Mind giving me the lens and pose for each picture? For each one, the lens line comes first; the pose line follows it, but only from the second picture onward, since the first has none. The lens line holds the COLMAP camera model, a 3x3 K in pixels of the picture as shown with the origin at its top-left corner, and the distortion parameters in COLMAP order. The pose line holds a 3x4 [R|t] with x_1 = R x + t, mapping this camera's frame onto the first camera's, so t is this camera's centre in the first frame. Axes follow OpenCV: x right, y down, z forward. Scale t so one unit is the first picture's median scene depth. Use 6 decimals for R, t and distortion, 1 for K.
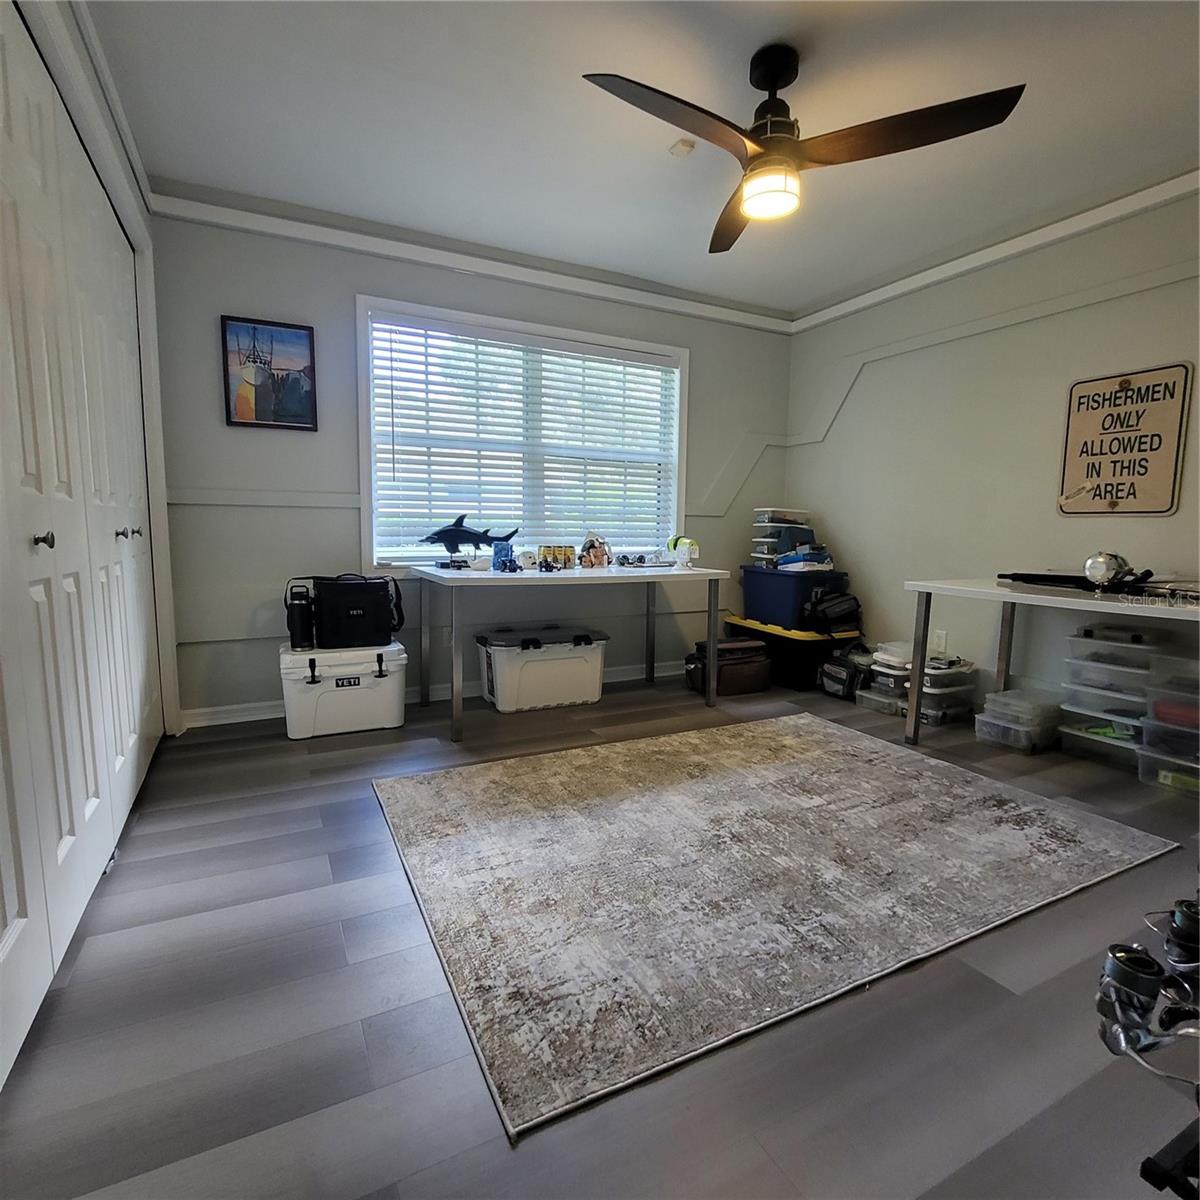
lens RADIAL K [[649.5, 0, 601.1], [0, 649.5, 611.5], [0, 0, 1]] dist [-0.016511, 0.000527]
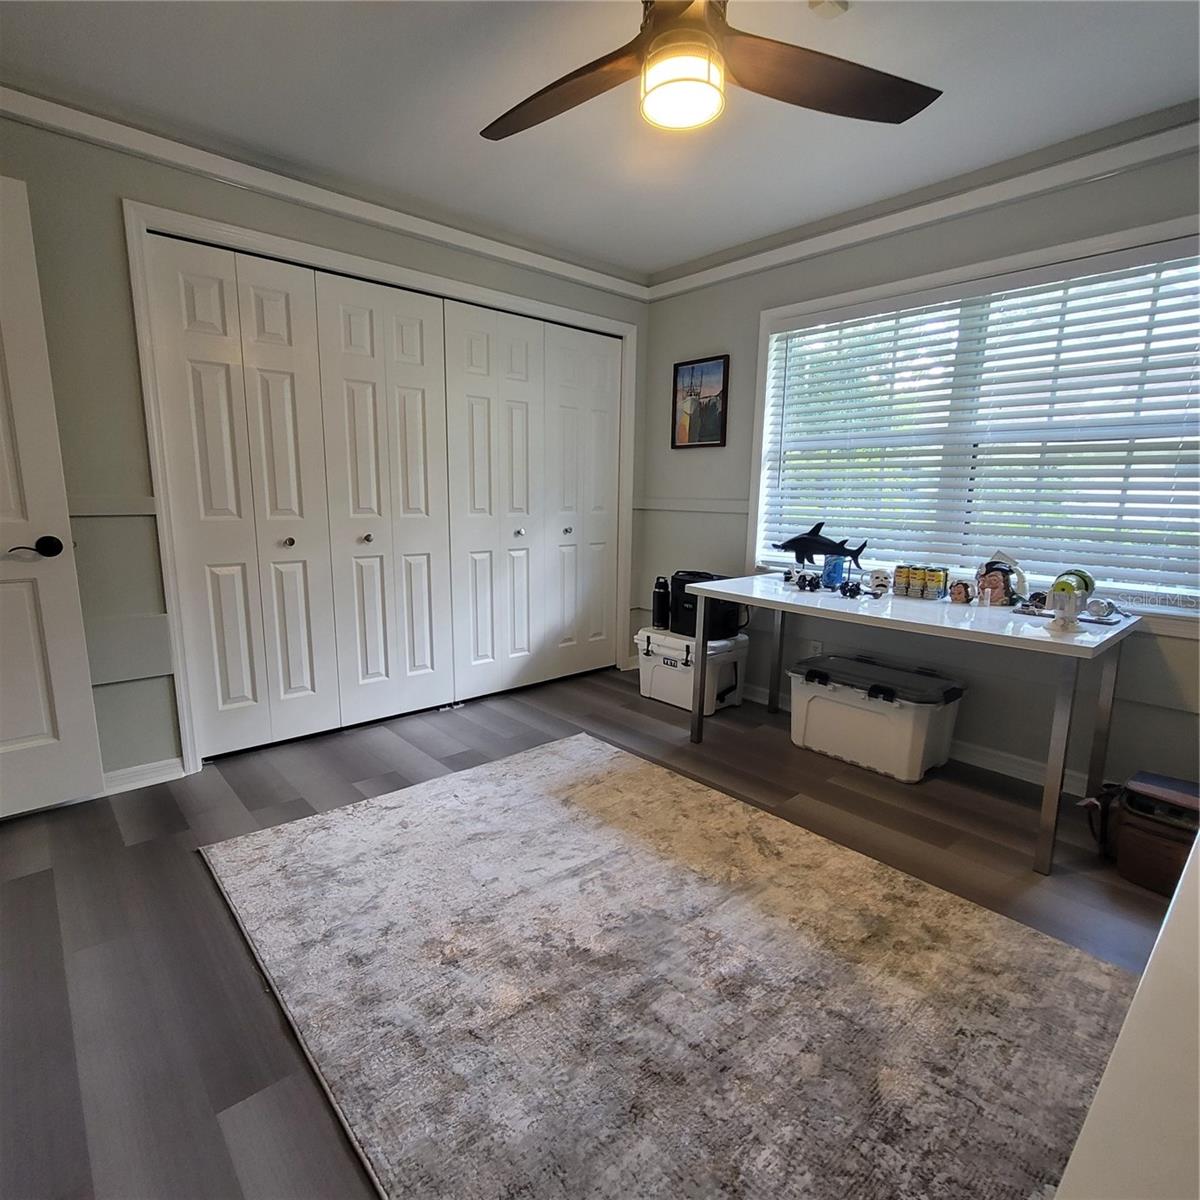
lens RADIAL K [[652.8, 0, 600.0], [0, 652.8, 600.0], [0, 0, 1]] dist [-0.003068, -0.001798]
pose [[0.256135, 0.148322, -0.955194, 0.662809], [-0.132800, 0.984187, 0.117214, -0.119432], [0.957475, 0.096827, 0.271782, 0.514344]]
